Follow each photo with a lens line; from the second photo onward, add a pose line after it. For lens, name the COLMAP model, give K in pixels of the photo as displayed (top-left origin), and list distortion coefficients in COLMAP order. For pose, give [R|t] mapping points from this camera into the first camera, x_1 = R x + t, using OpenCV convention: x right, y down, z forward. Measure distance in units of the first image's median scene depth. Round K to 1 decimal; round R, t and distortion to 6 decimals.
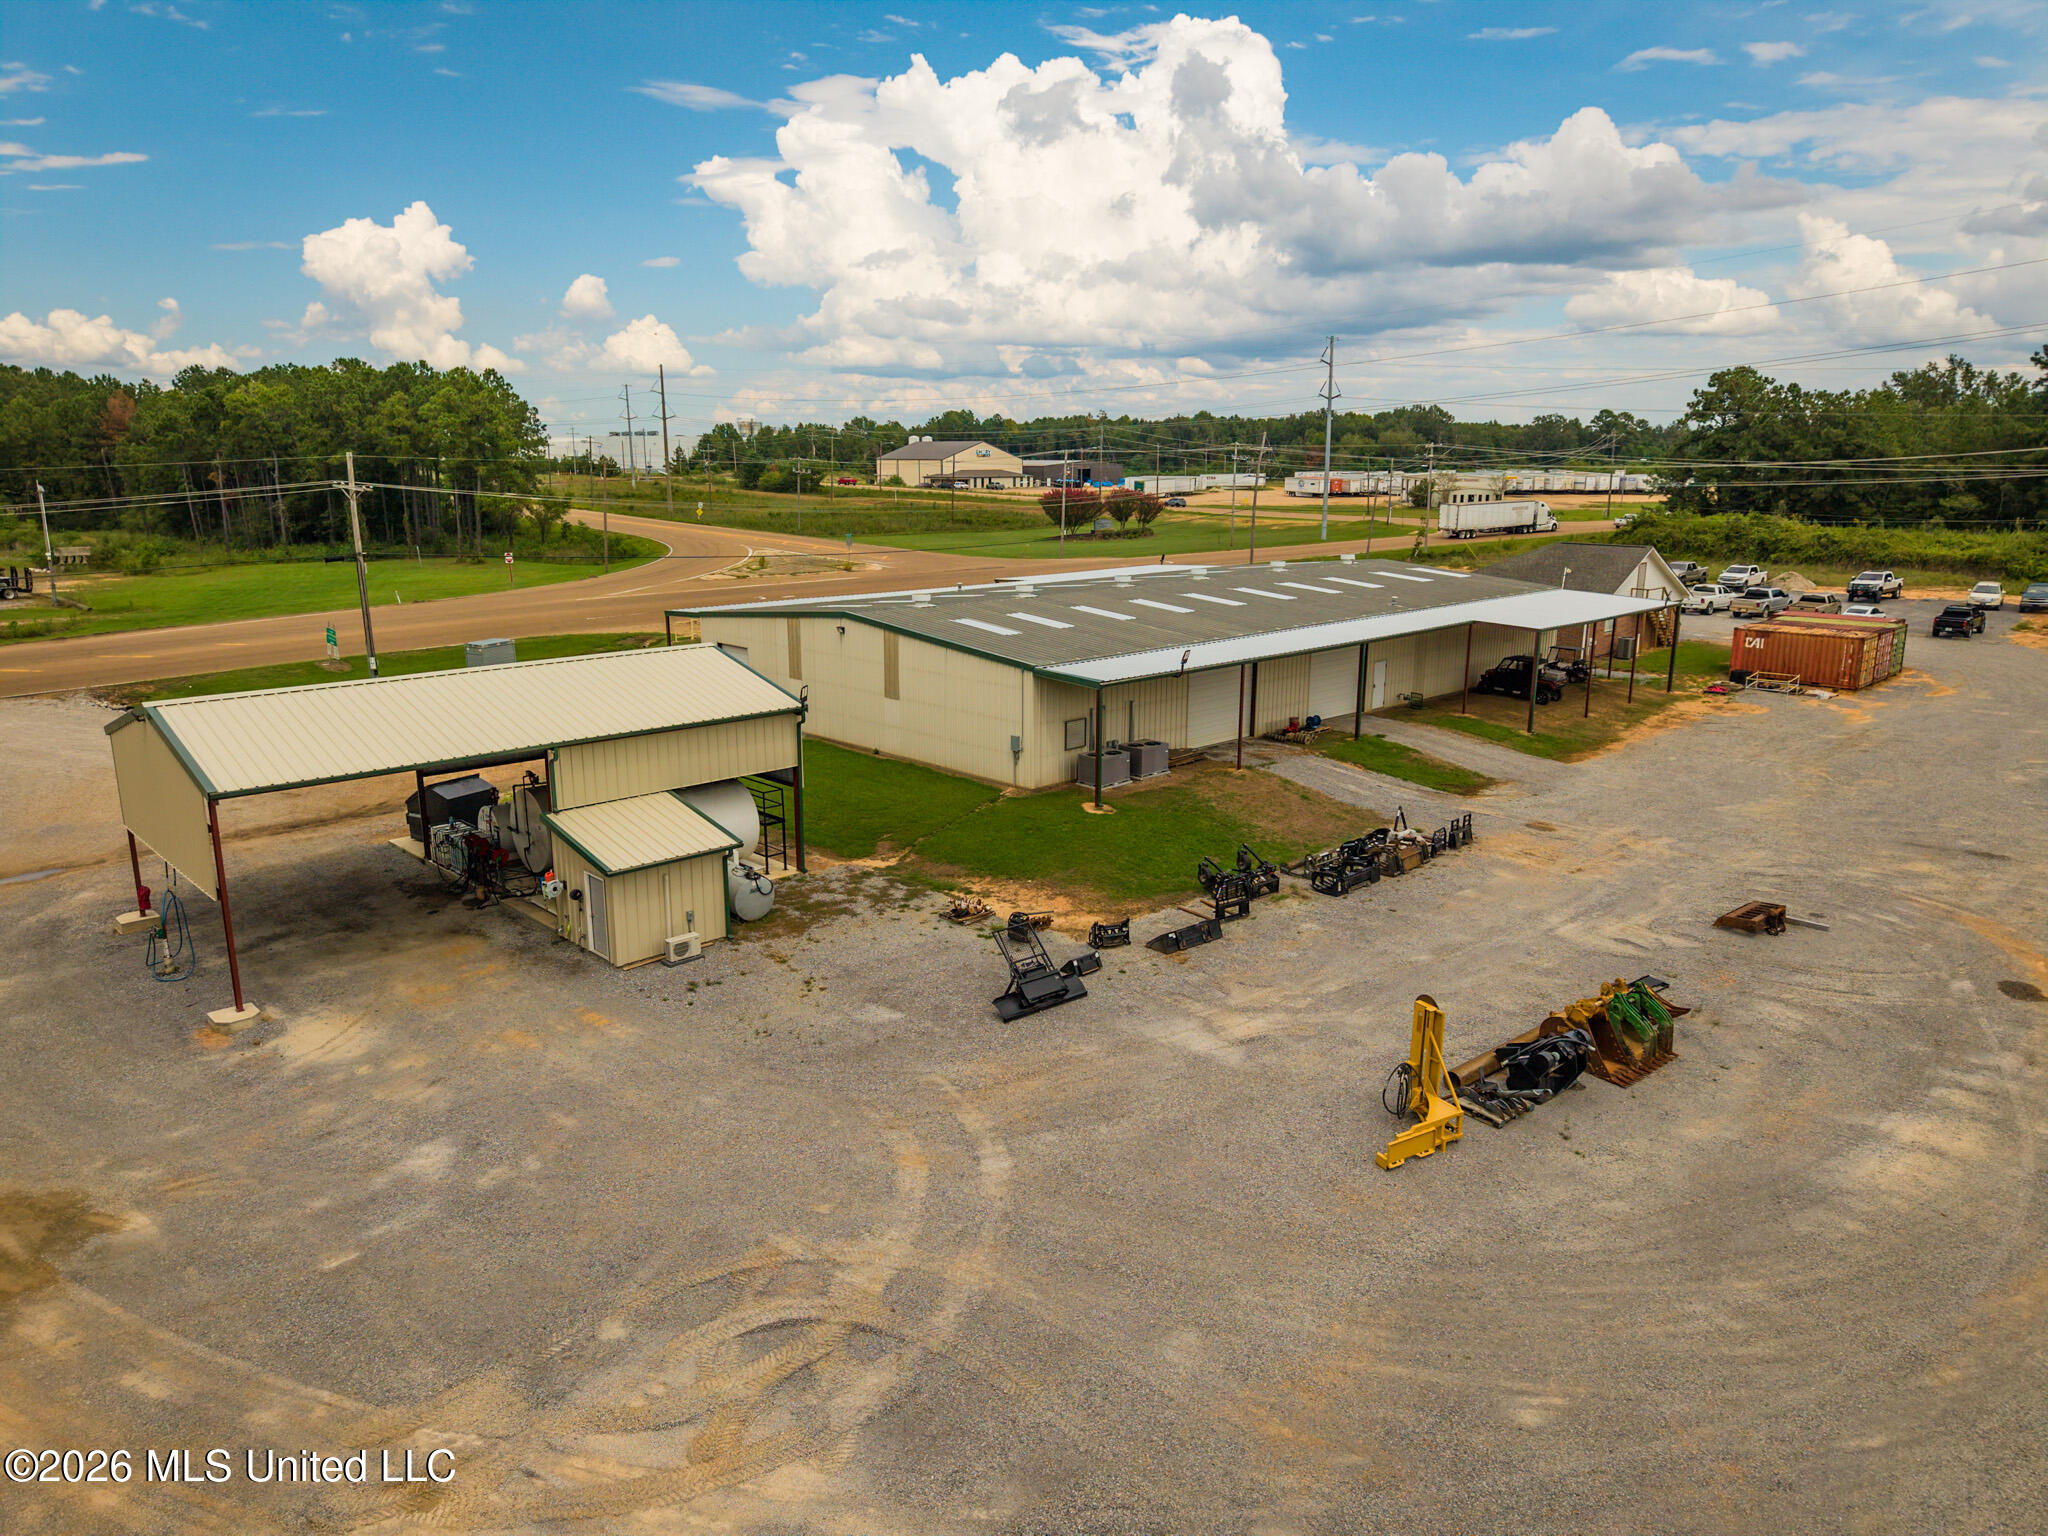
lens RADIAL K [[1368.2, 0, 1019.4], [0, 1368.2, 765.5], [0, 0, 1]] dist [0.043324, -0.049826]
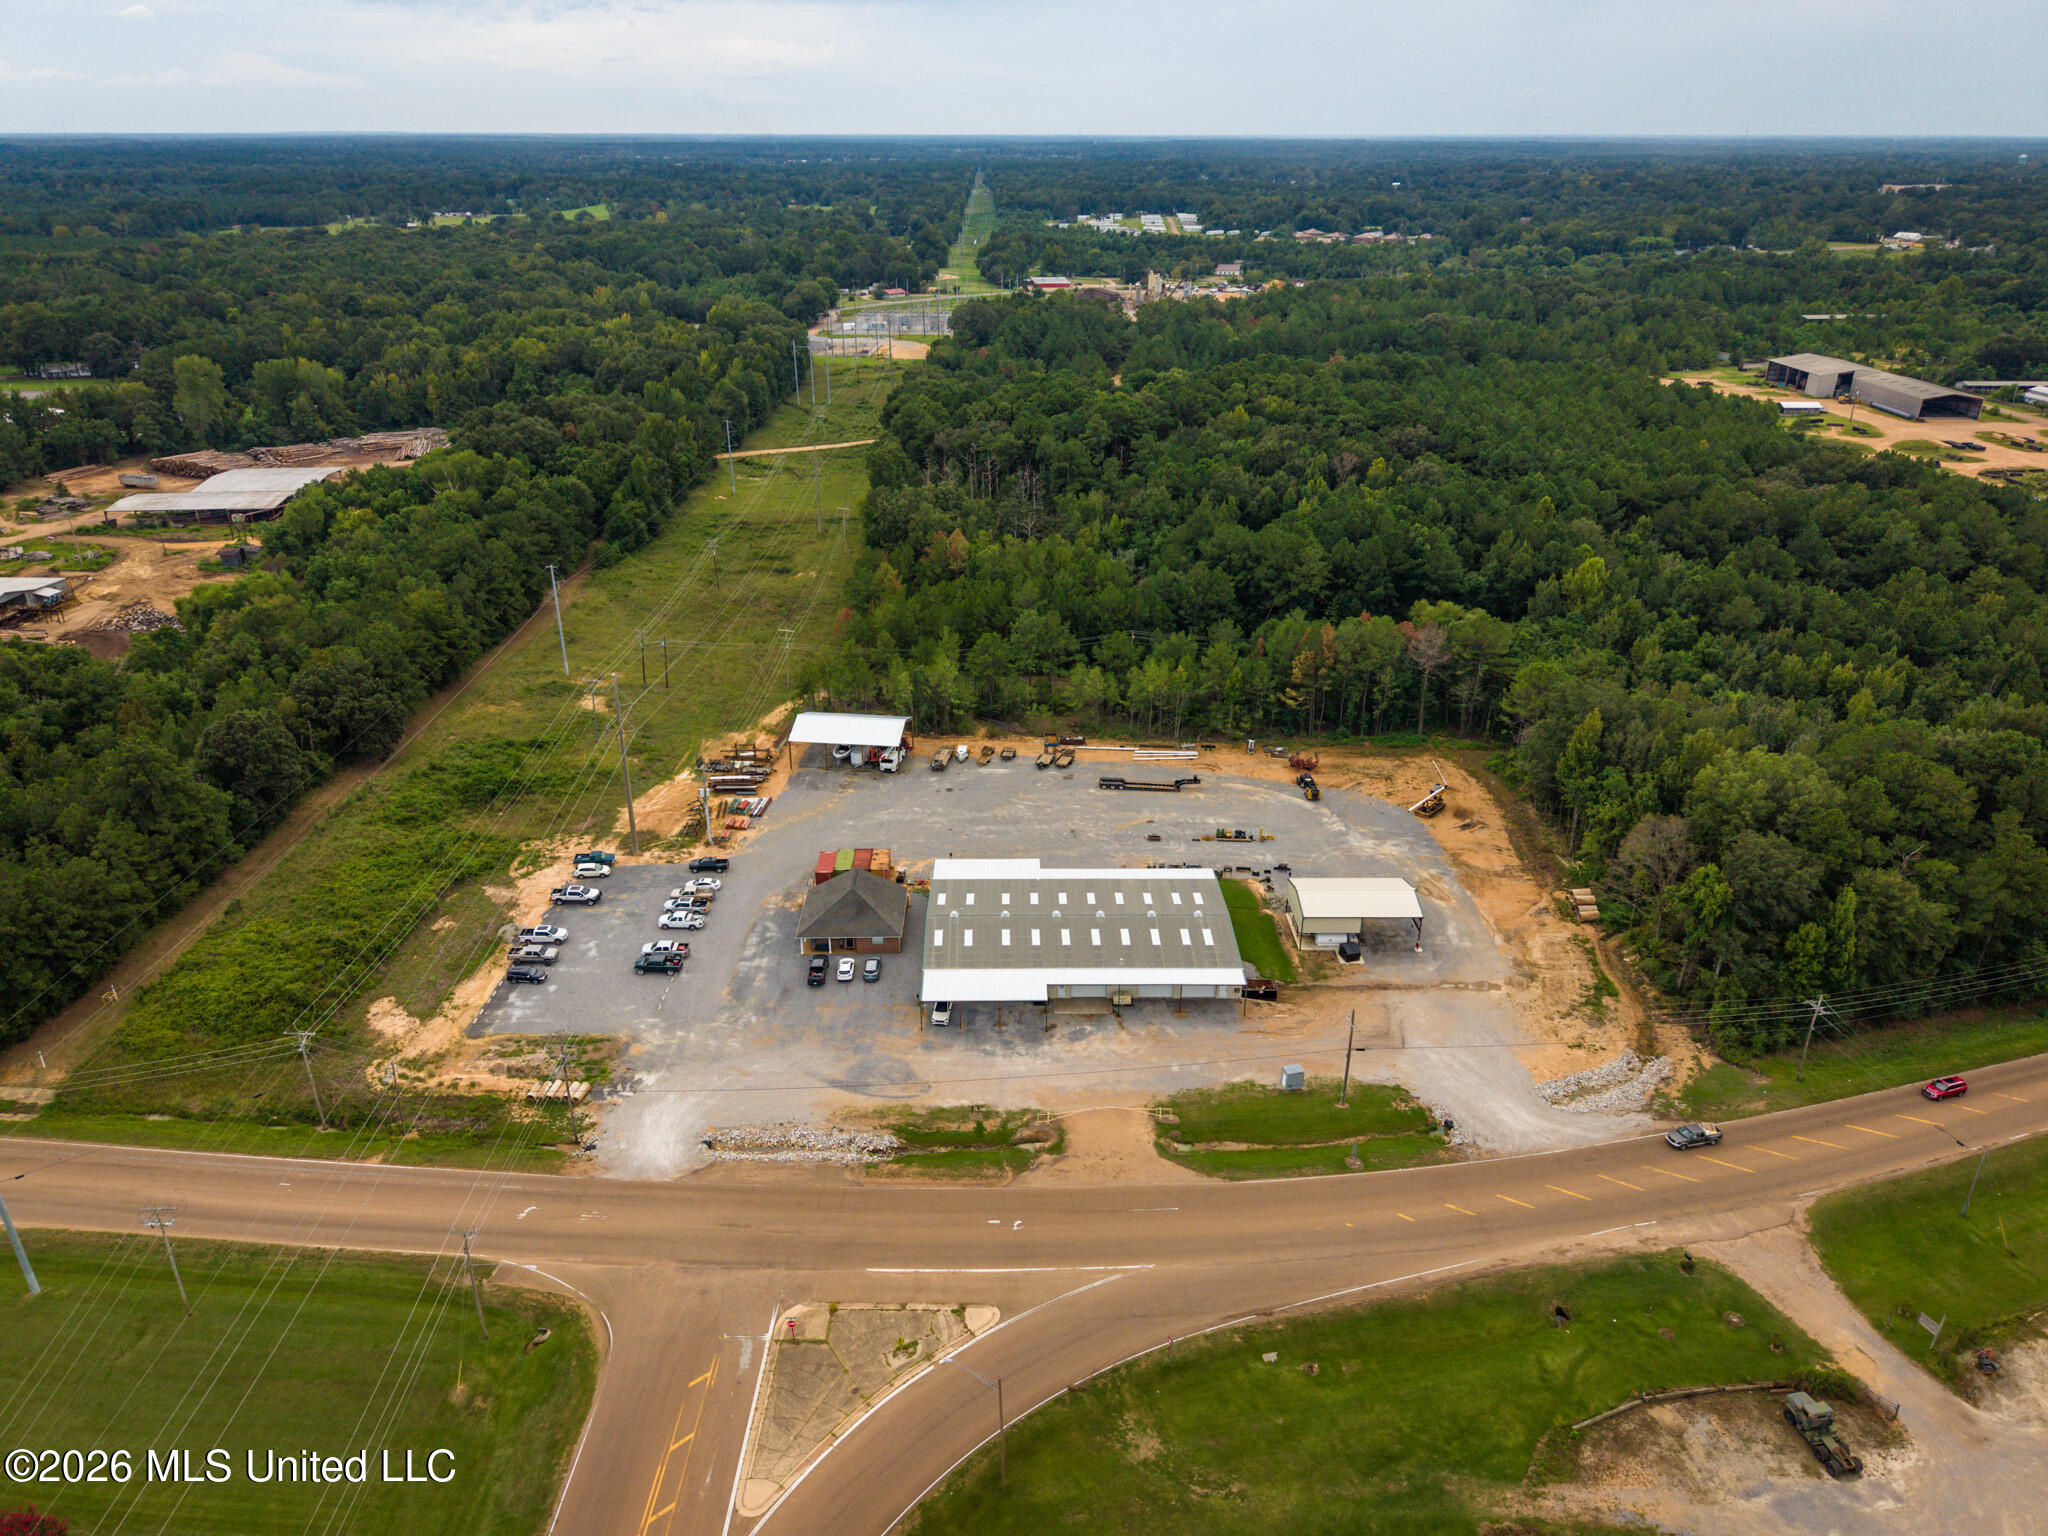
lens RADIAL K [[1377.4, 0, 1021.9], [0, 1377.4, 741.7], [0, 0, 1]] dist [0.044788, -0.057741]
pose [[-0.736072, -0.275128, 0.618468, -1.274039], [0.148511, 0.825772, 0.544100, -1.753256], [-0.660410, 0.492346, -0.566969, 2.270883]]
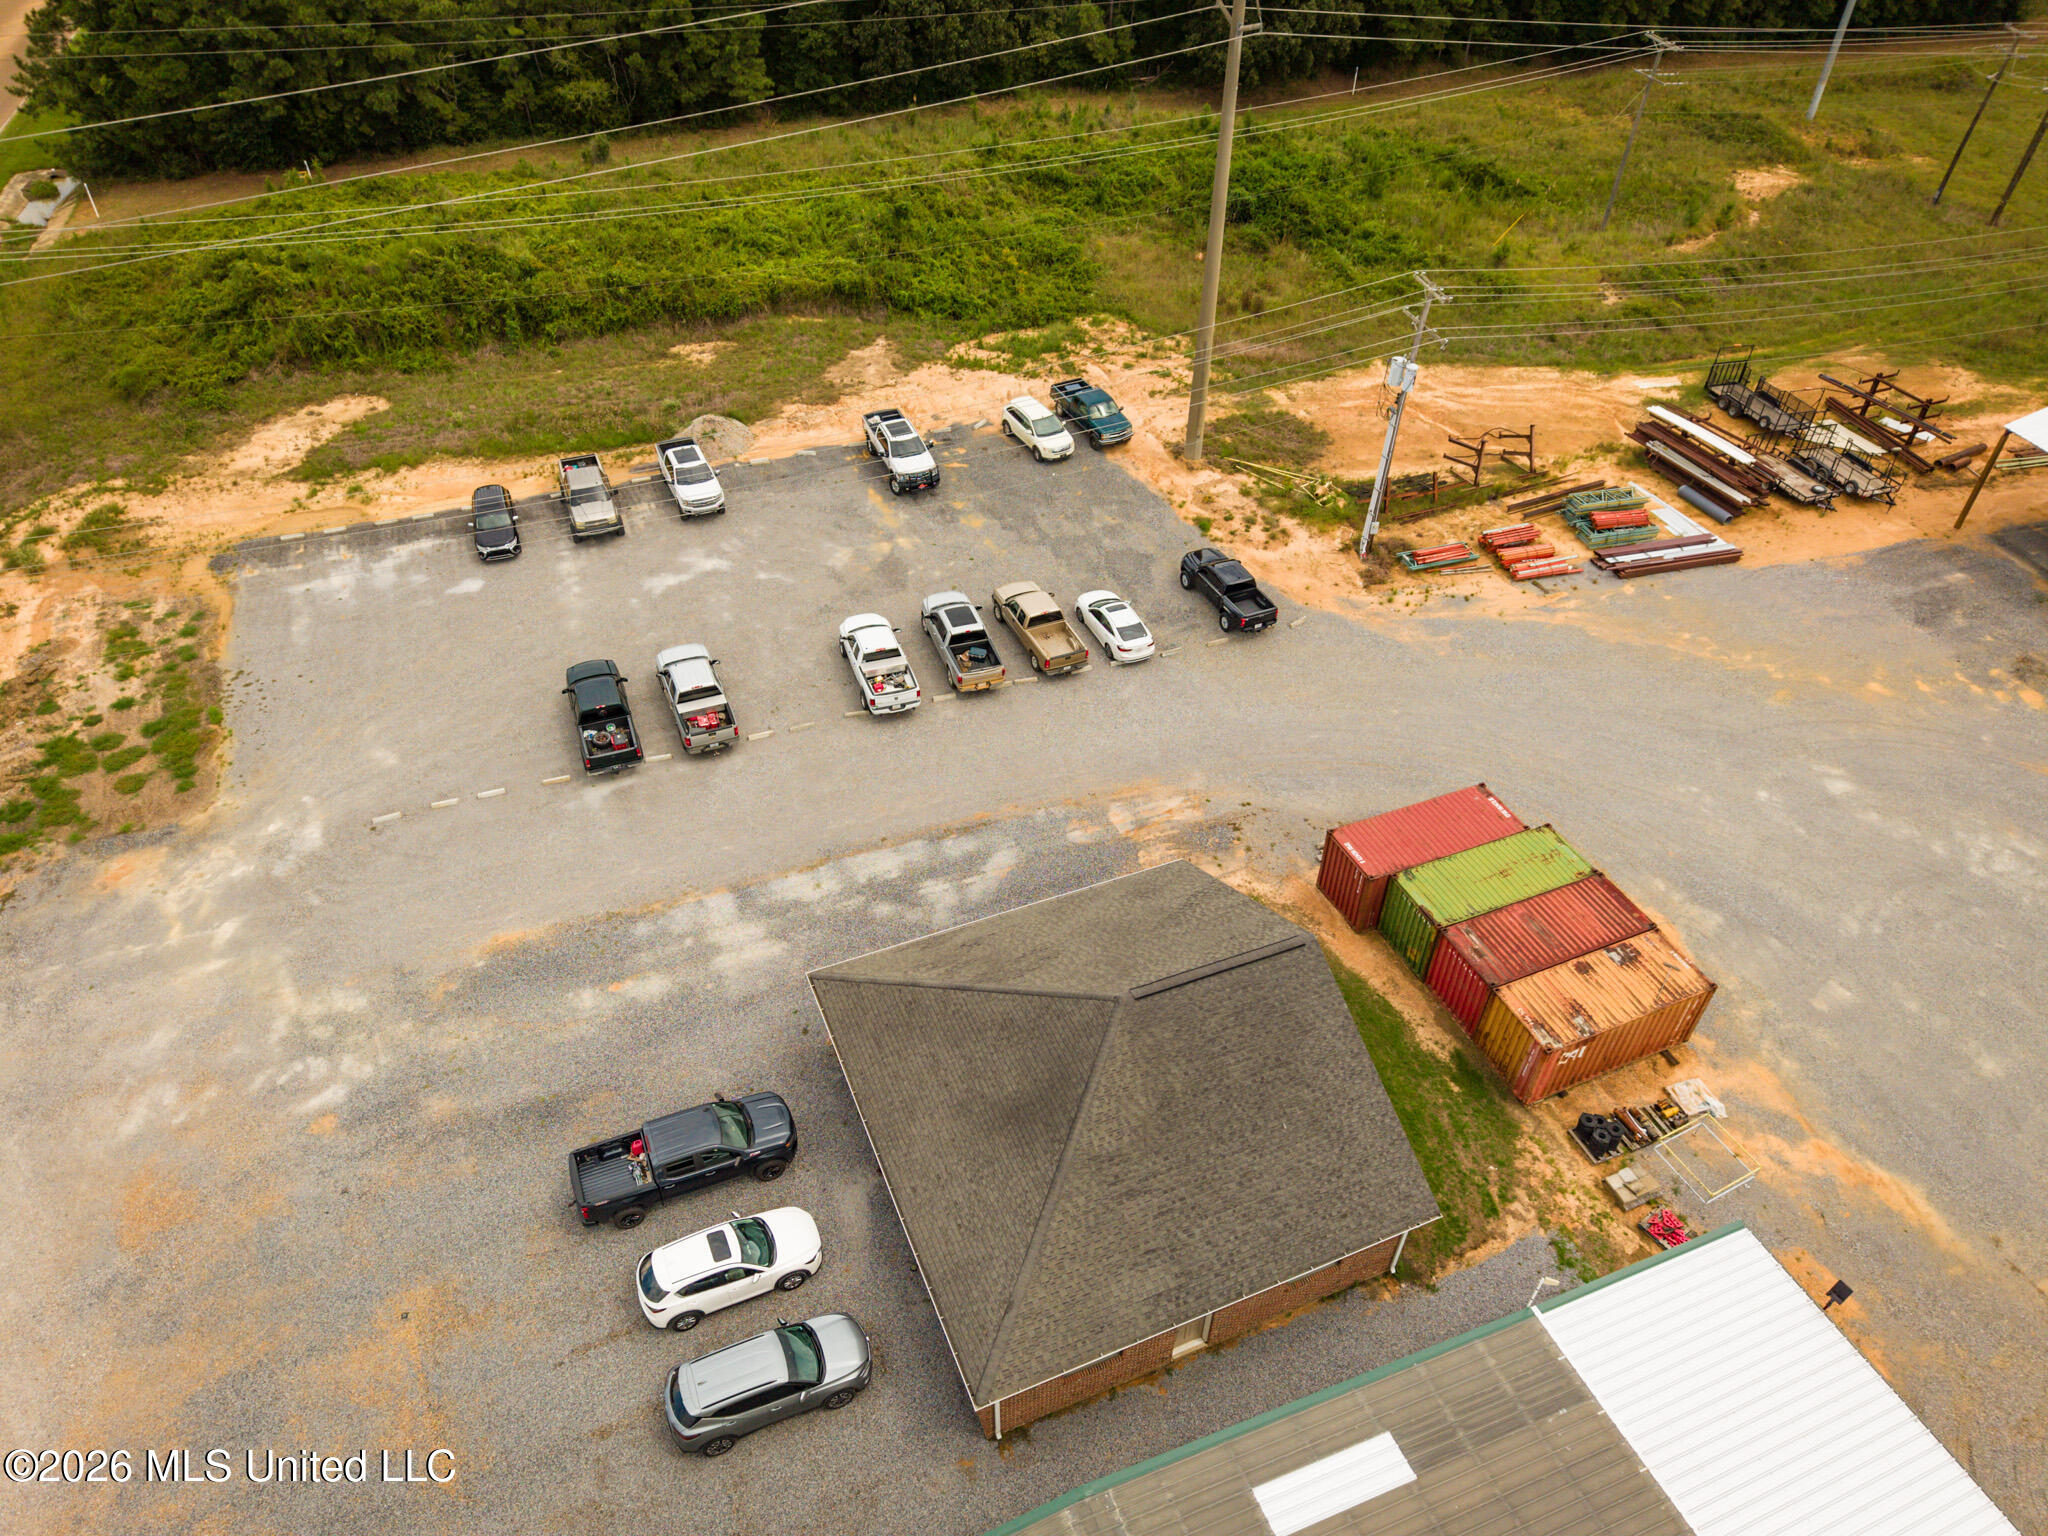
lens RADIAL K [[1375.0, 0, 1024.0], [0, 1375.0, 768.0], [0, 0, 1]] dist [0.021977, -0.020163]
pose [[0.349728, -0.611594, 0.709678, 0.146110], [0.202390, 0.788949, 0.580171, -0.547543], [-0.914729, -0.059270, 0.399698, 1.007124]]
